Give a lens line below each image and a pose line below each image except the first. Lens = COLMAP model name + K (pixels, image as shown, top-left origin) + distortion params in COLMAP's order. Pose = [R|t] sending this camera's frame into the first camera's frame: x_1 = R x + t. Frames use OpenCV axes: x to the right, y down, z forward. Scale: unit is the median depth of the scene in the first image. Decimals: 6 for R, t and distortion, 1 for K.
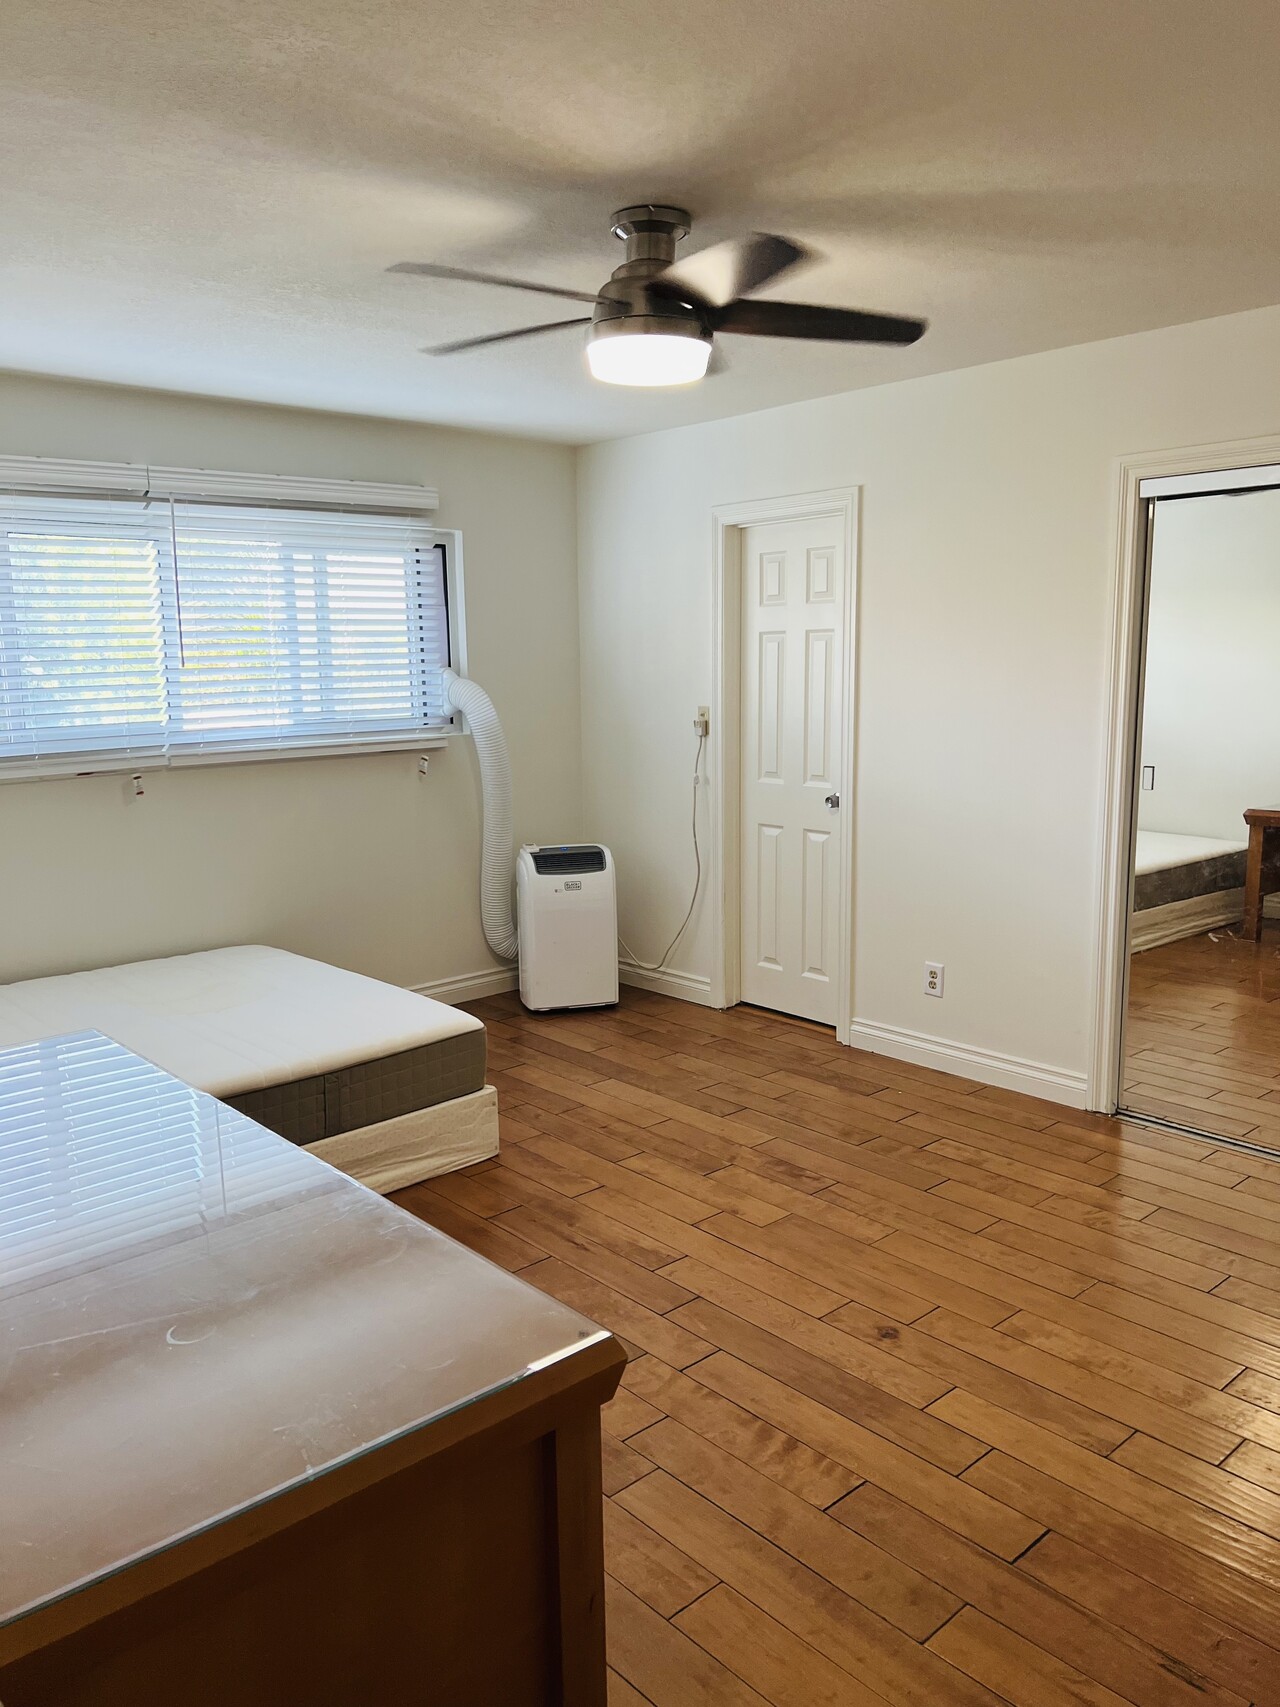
lens RADIAL K [[1281.9, 0, 639.7], [0, 1281.9, 863.3], [0, 0, 1]] dist [0.034735, -0.039121]
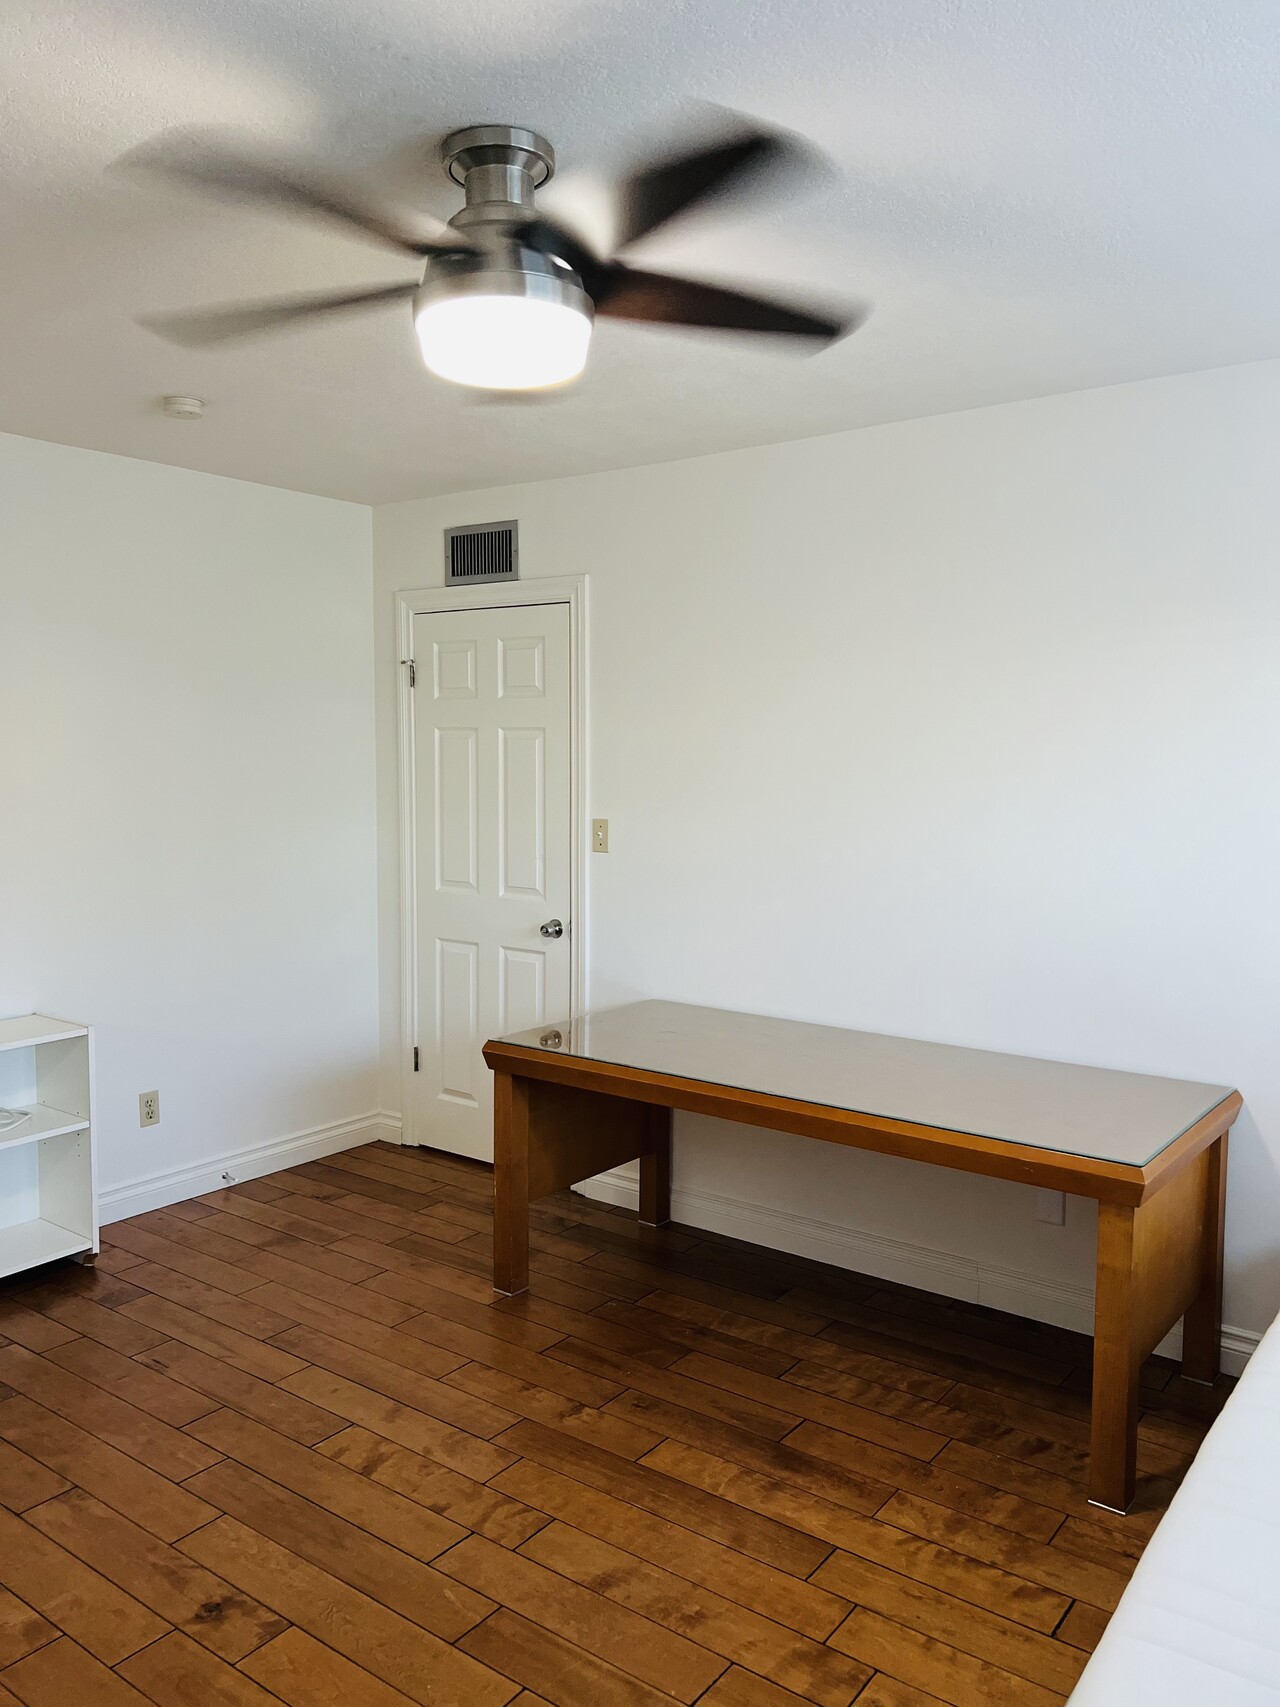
lens RADIAL K [[1281.9, 0, 648.6], [0, 1281.9, 852.6], [0, 0, 1]] dist [0.034735, -0.039121]
pose [[-0.981127, 0.032865, -0.190551, 0.037401], [-0.014414, 0.970278, 0.241562, -0.160288], [0.192826, 0.239749, -0.951493, 0.971543]]
